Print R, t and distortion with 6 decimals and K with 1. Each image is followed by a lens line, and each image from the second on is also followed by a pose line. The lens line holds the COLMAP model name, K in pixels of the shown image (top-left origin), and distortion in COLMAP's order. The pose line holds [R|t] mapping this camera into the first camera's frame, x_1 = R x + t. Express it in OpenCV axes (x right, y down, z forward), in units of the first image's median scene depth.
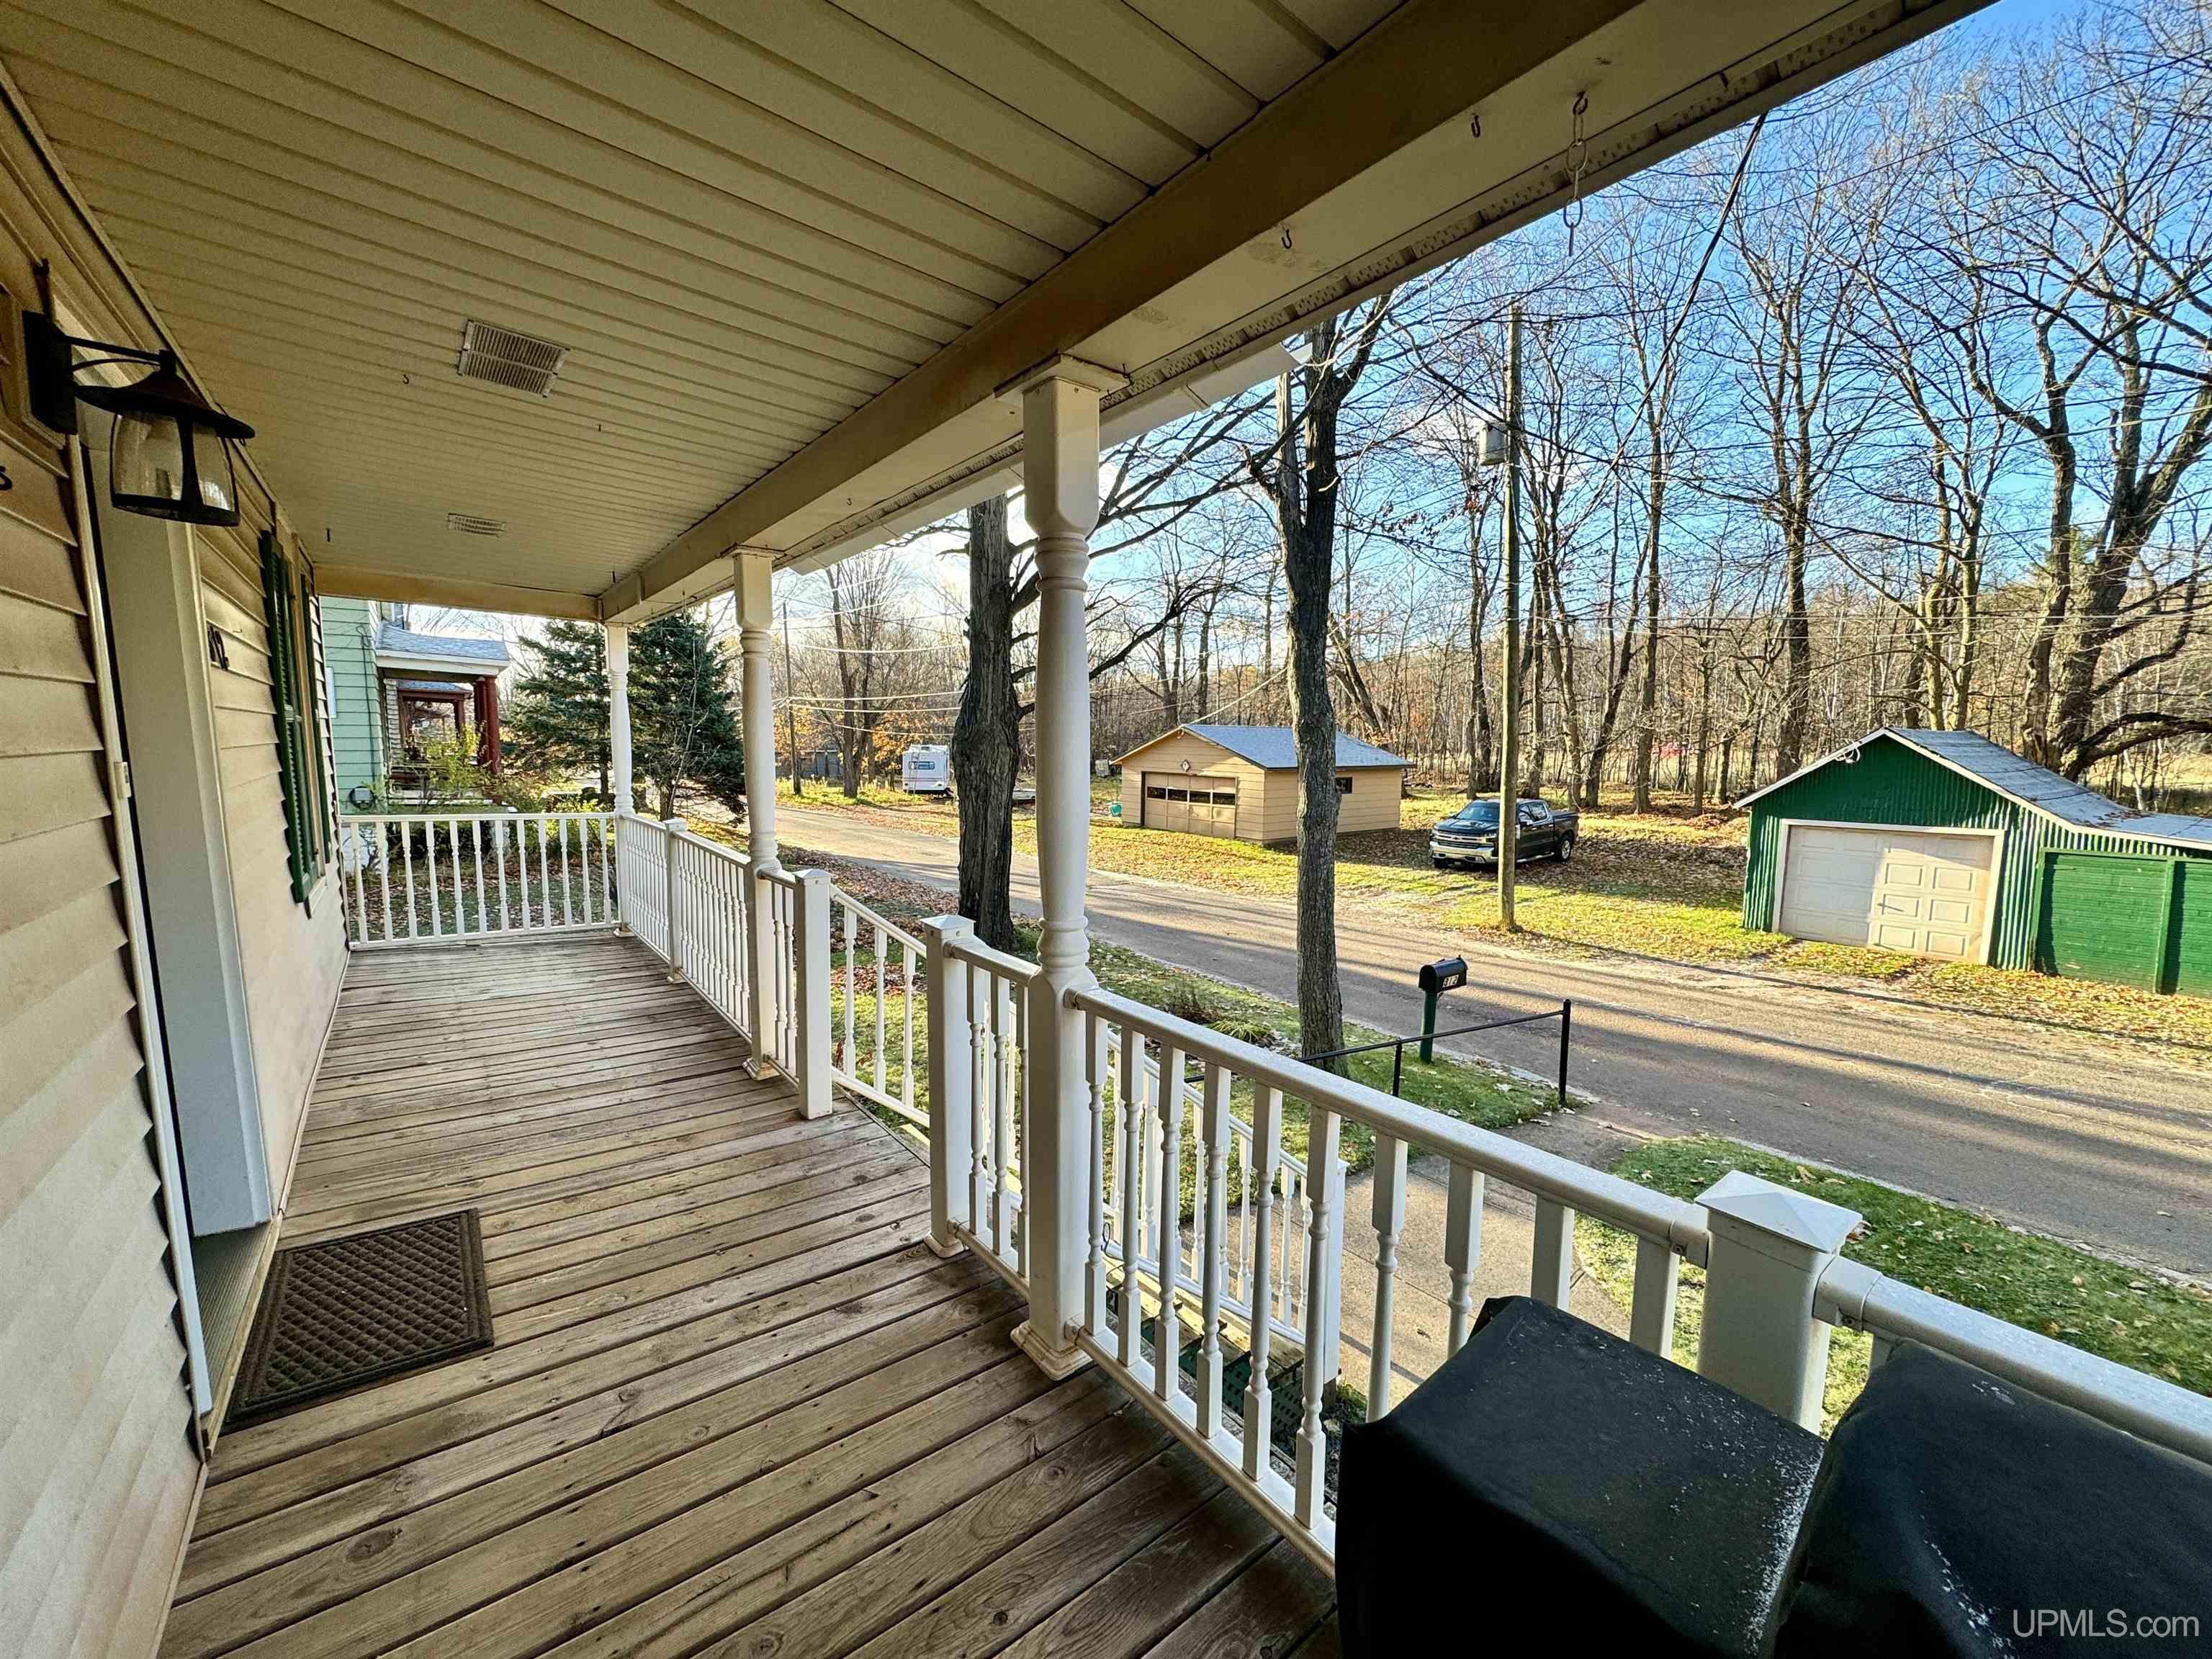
lens RADIAL K [[877.7, 0, 1100.4], [0, 877.7, 824.5], [0, 0, 1]] dist [0.008912, 0.000279]
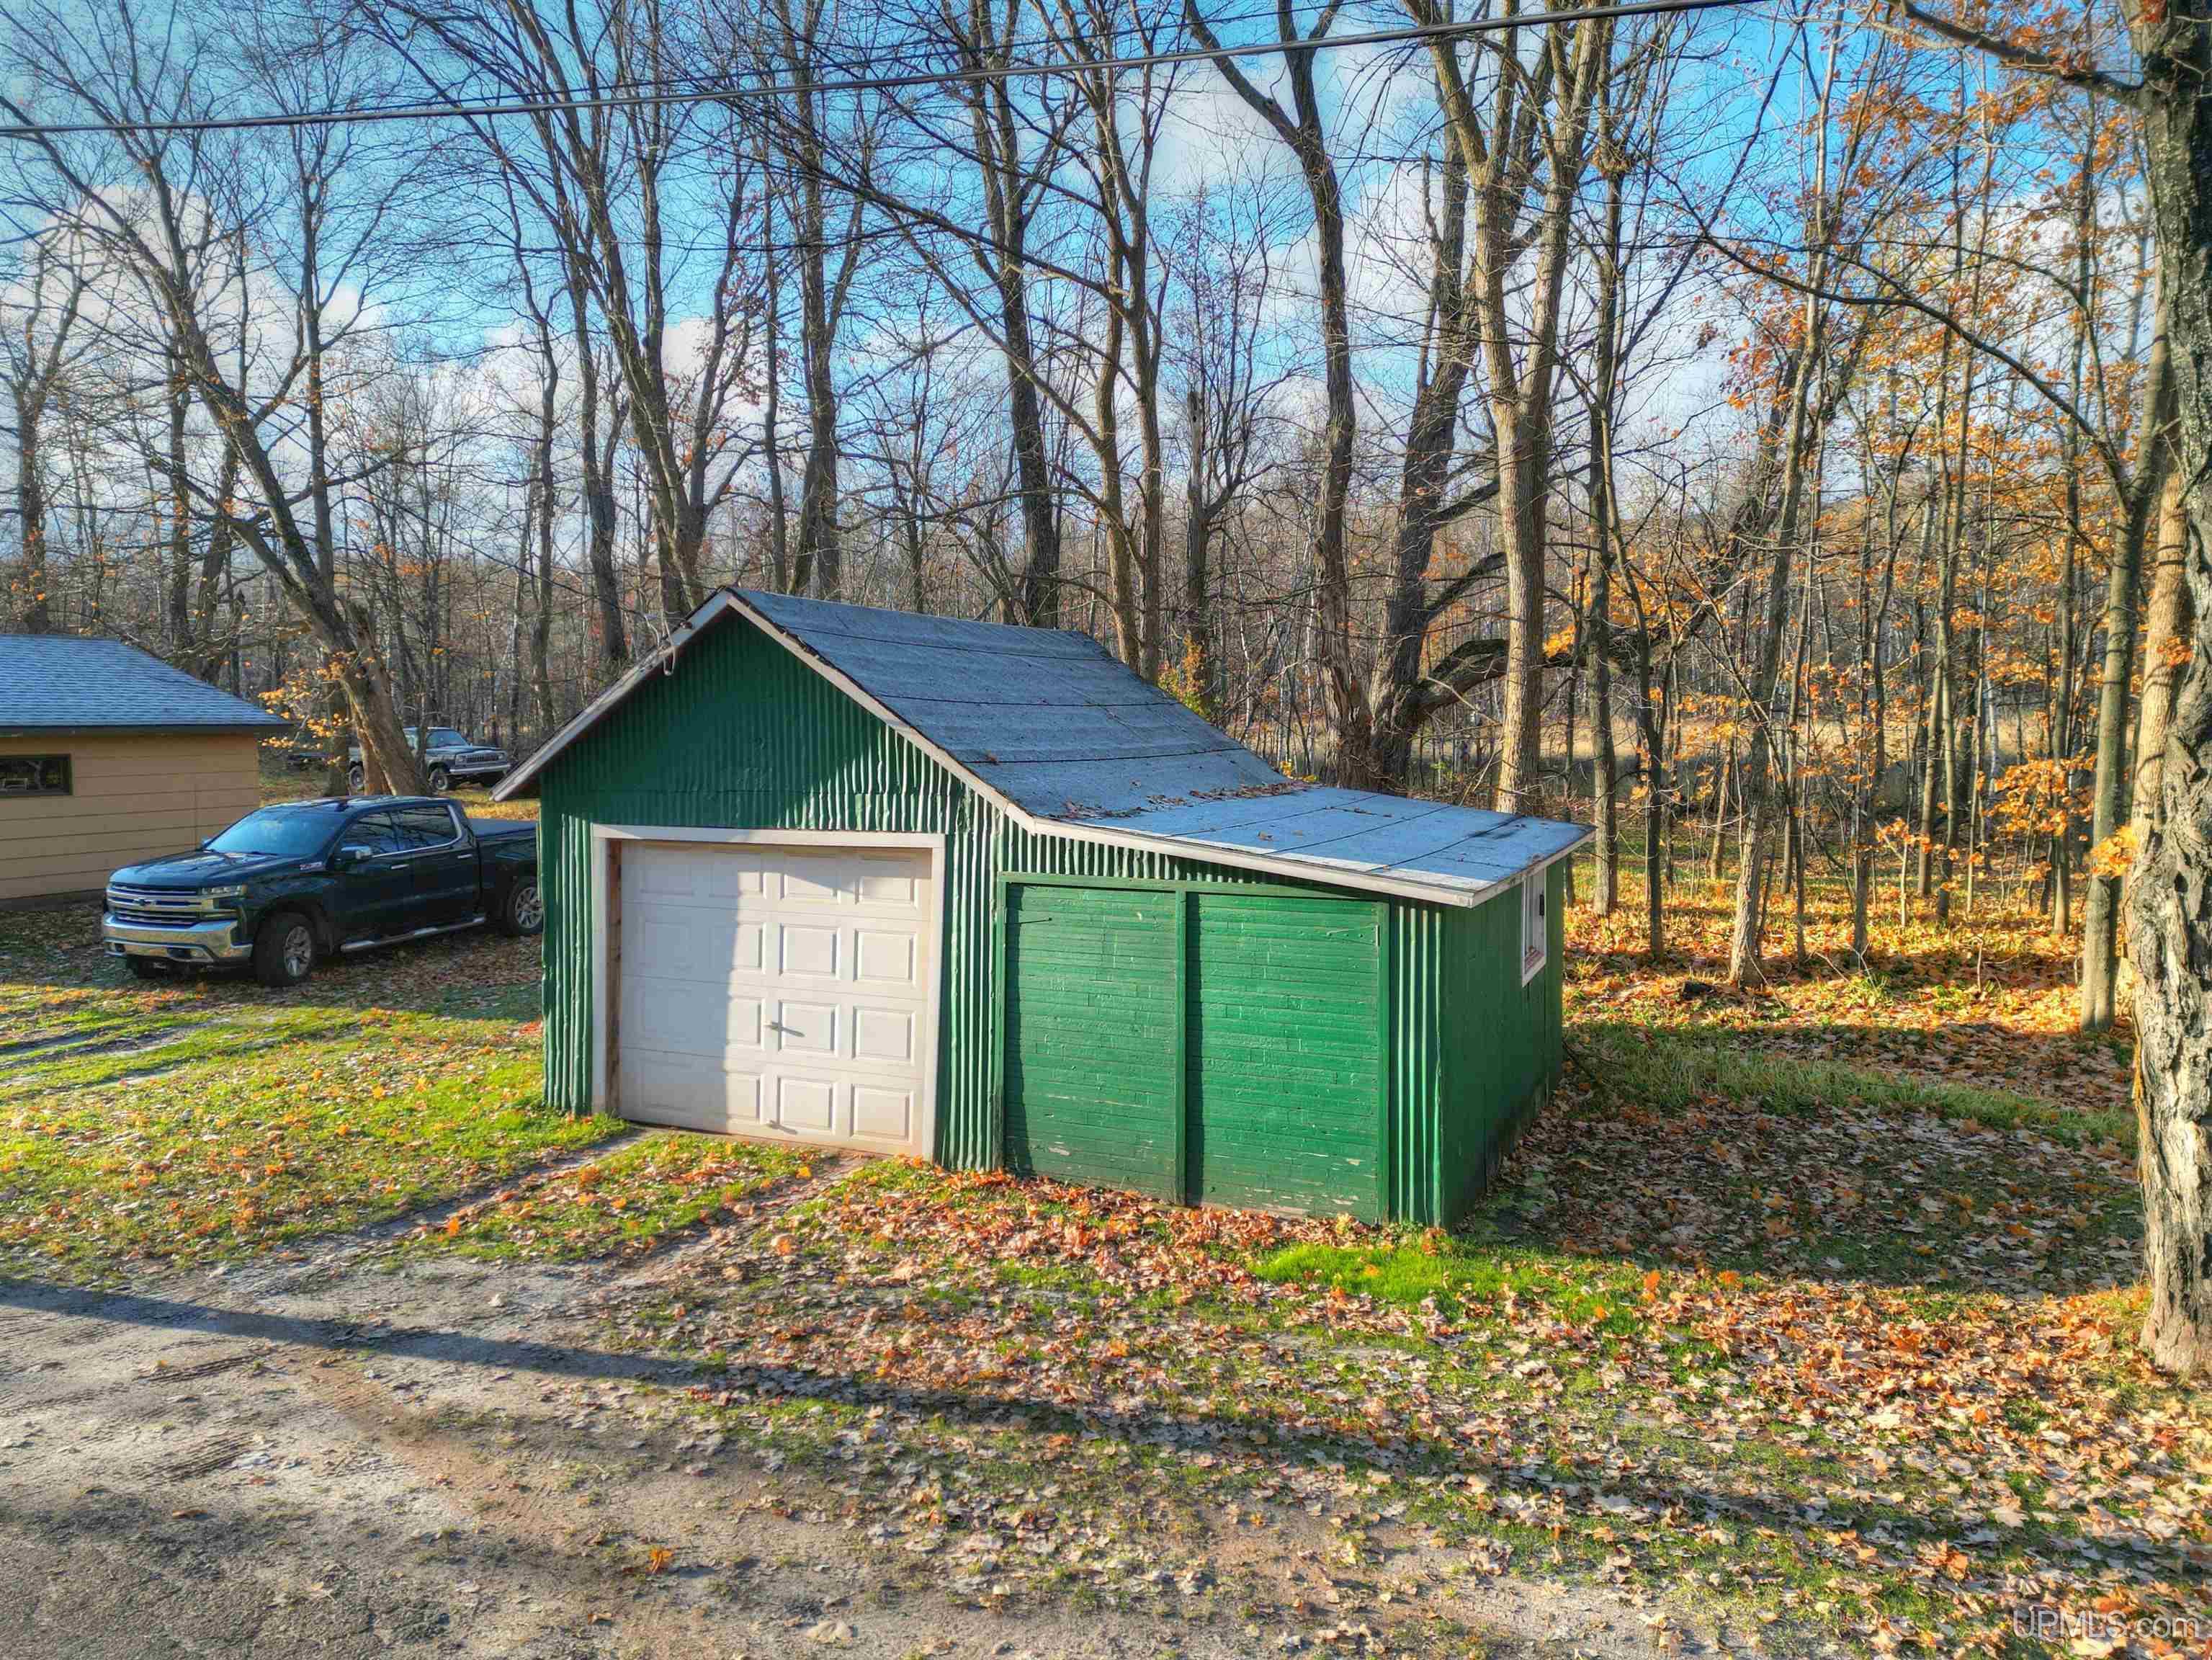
lens RADIAL K [[1536.0, 0, 1106.6], [0, 1536.0, 831.4], [0, 0, 1]] dist [0.001468, 0.000398]
pose [[0.872592, -0.041067, 0.486721, 0.748118], [0.048030, 0.998844, -0.001830, 0.010114], [-0.486083, 0.024974, 0.873555, 0.338369]]
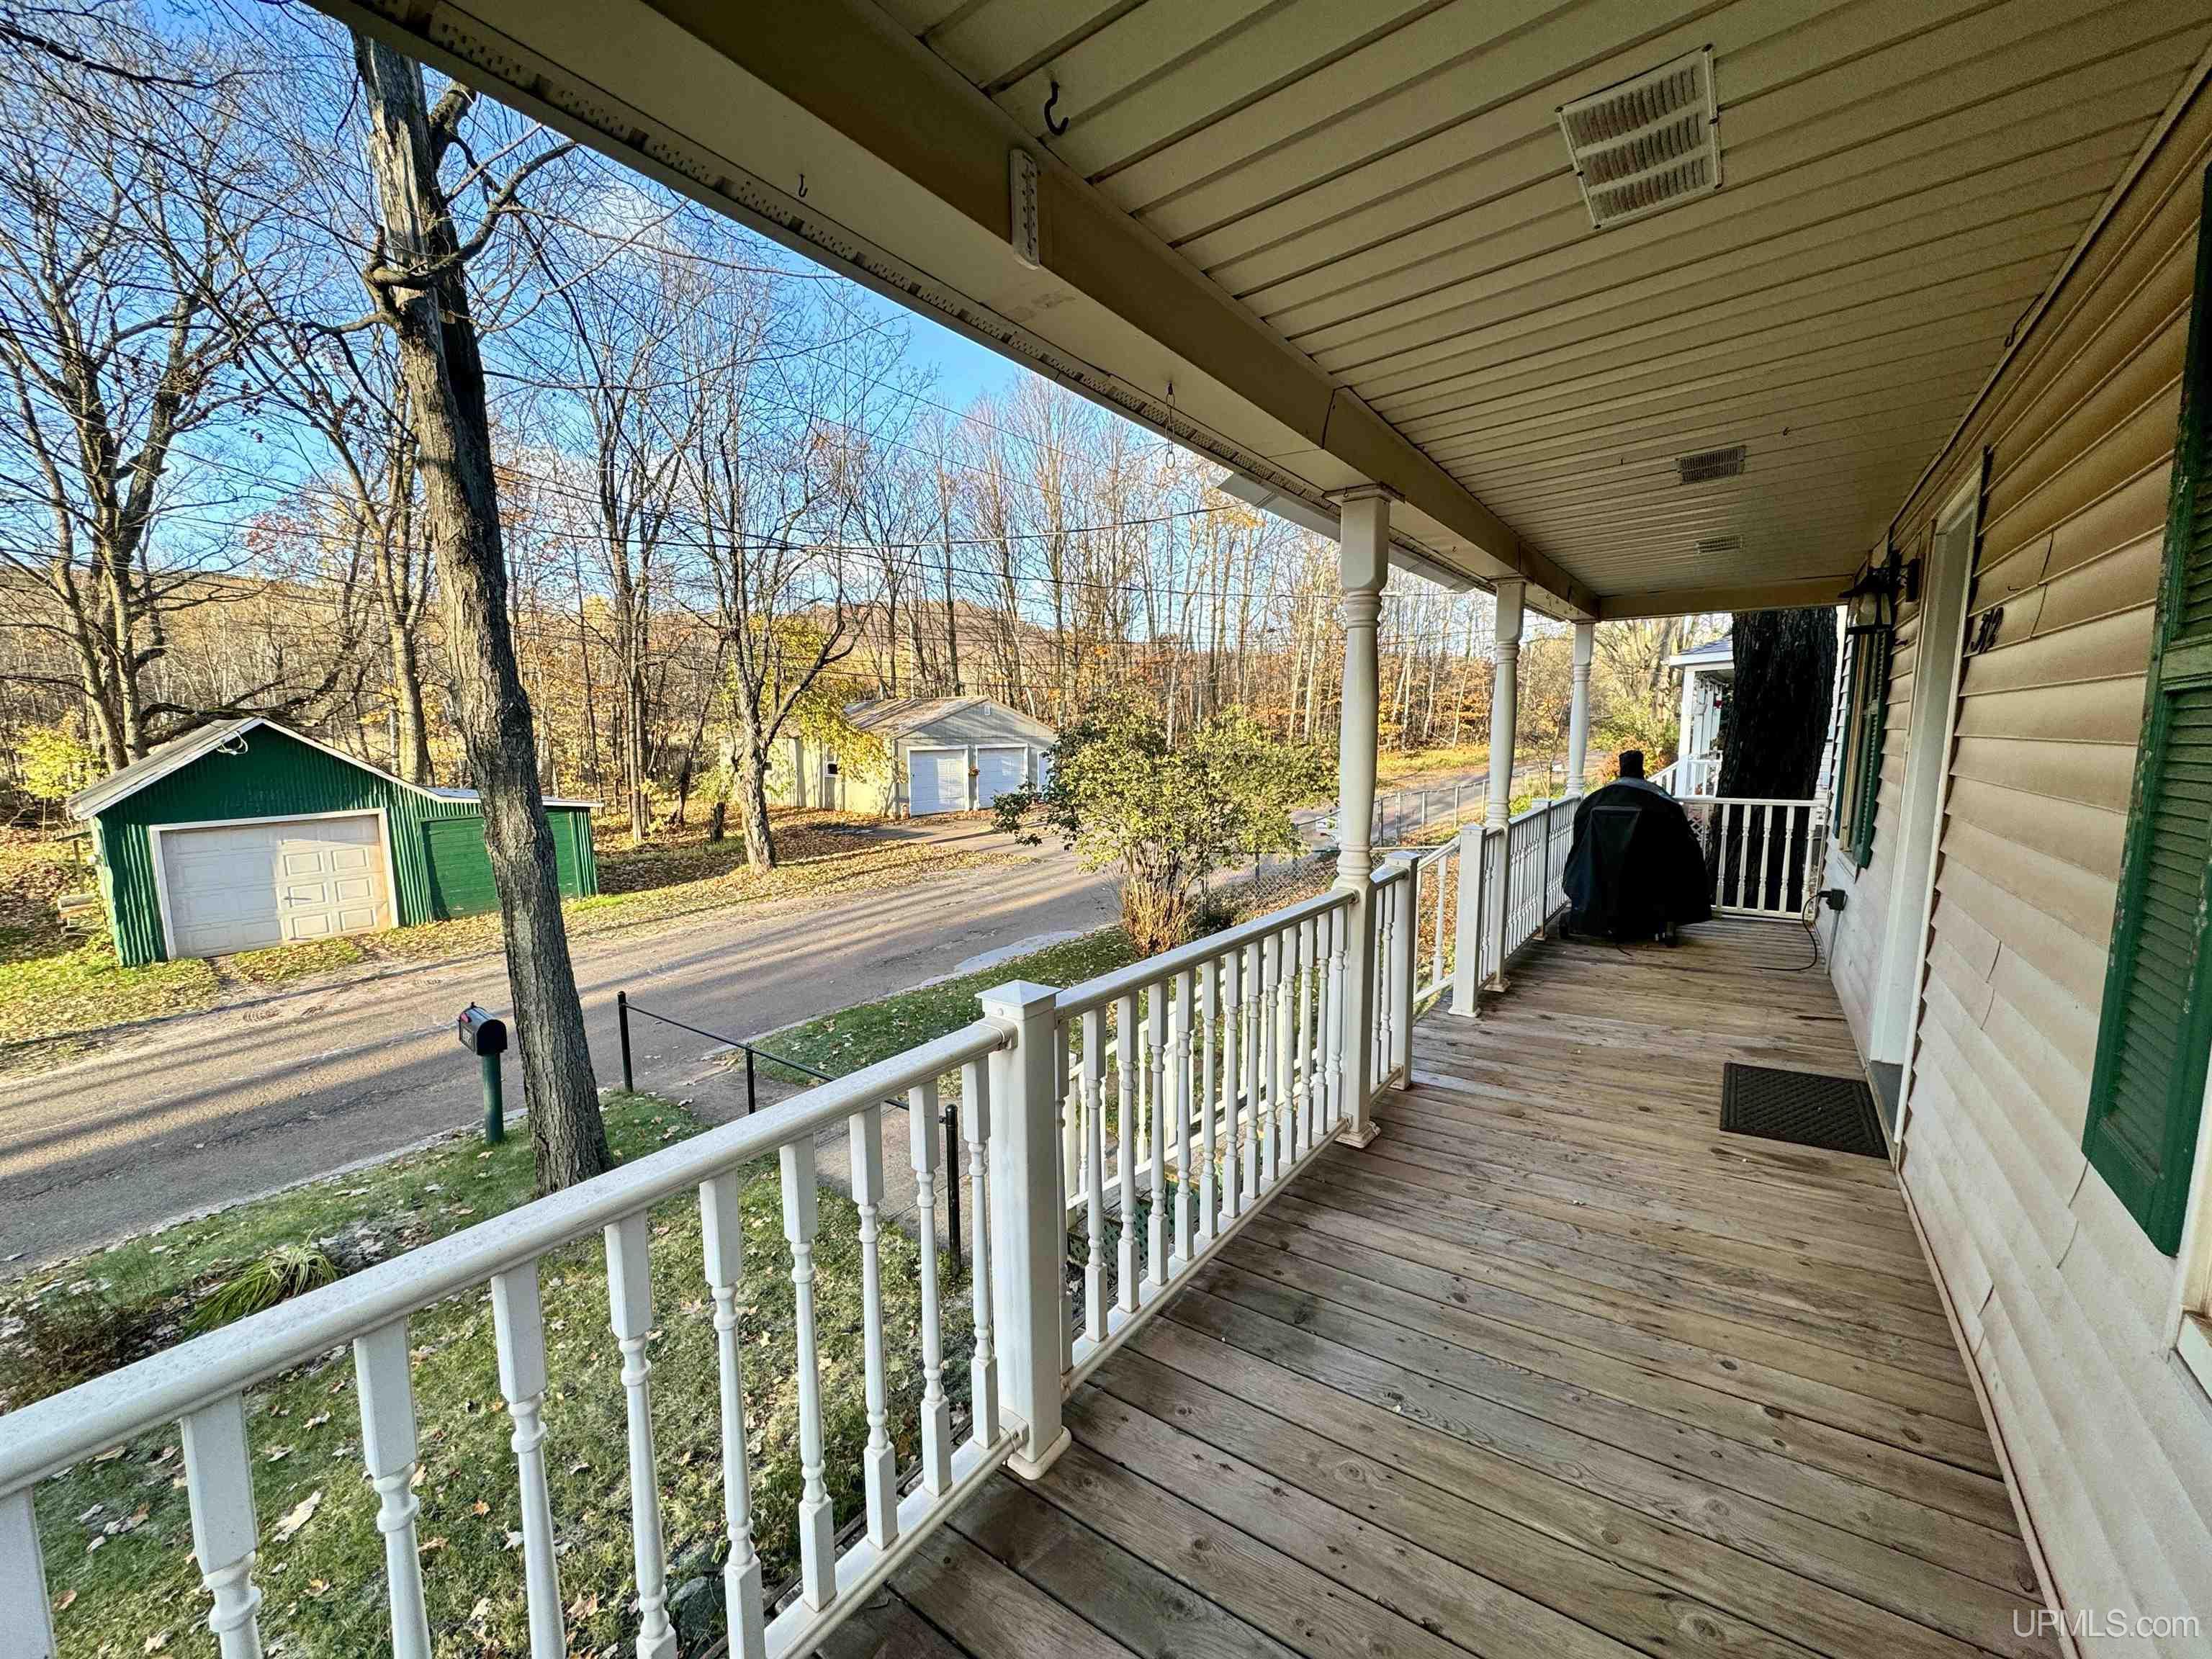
lens RADIAL K [[877.7, 0, 1103.7], [0, 877.7, 832.8], [0, 0, 1]] dist [0.008912, 0.000279]
pose [[-0.279657, -0.119679, 0.952612, -0.326214], [0.098979, 0.983320, 0.152595, -0.044732], [-0.954984, 0.136963, -0.263147, 0.429004]]
